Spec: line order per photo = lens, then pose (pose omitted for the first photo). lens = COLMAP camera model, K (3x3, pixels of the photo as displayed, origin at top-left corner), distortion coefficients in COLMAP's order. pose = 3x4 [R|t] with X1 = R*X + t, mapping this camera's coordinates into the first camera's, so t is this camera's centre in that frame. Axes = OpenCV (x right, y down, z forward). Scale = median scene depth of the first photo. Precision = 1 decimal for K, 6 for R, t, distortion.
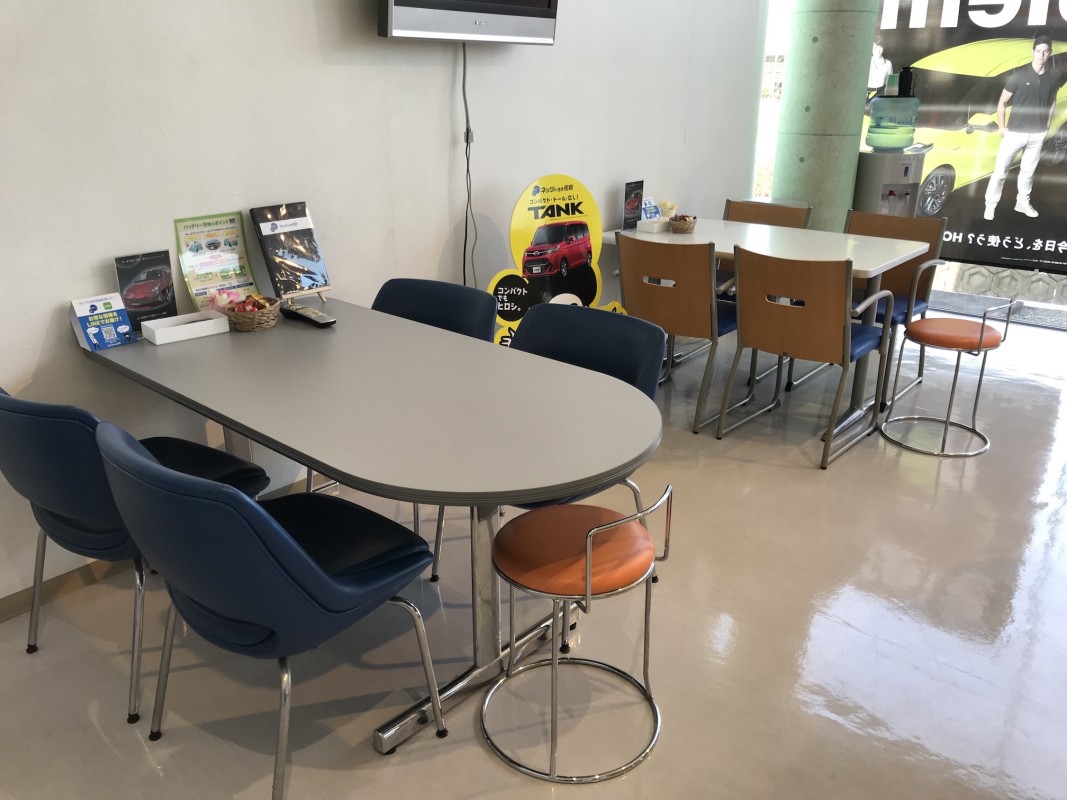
lens RADIAL K [[870.7, 0, 533.2], [0, 870.7, 401.2], [0, 0, 1]] dist [0.005661, 0.000423]
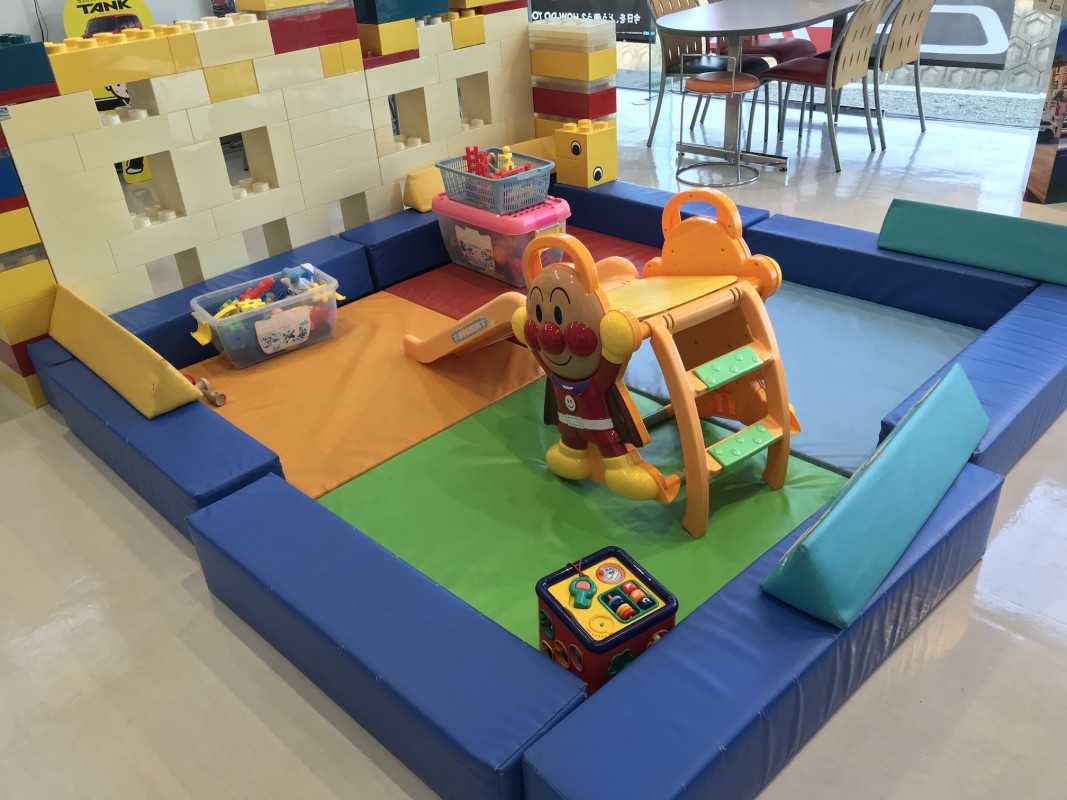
lens RADIAL K [[870.7, 0, 532.5], [0, 870.7, 401.0], [0, 0, 1]] dist [0.005661, 0.000423]
pose [[0.994569, -0.018510, -0.102418, 0.863713], [0.036572, 0.983457, 0.177409, 0.189114], [0.097440, -0.180191, 0.978793, -0.449176]]
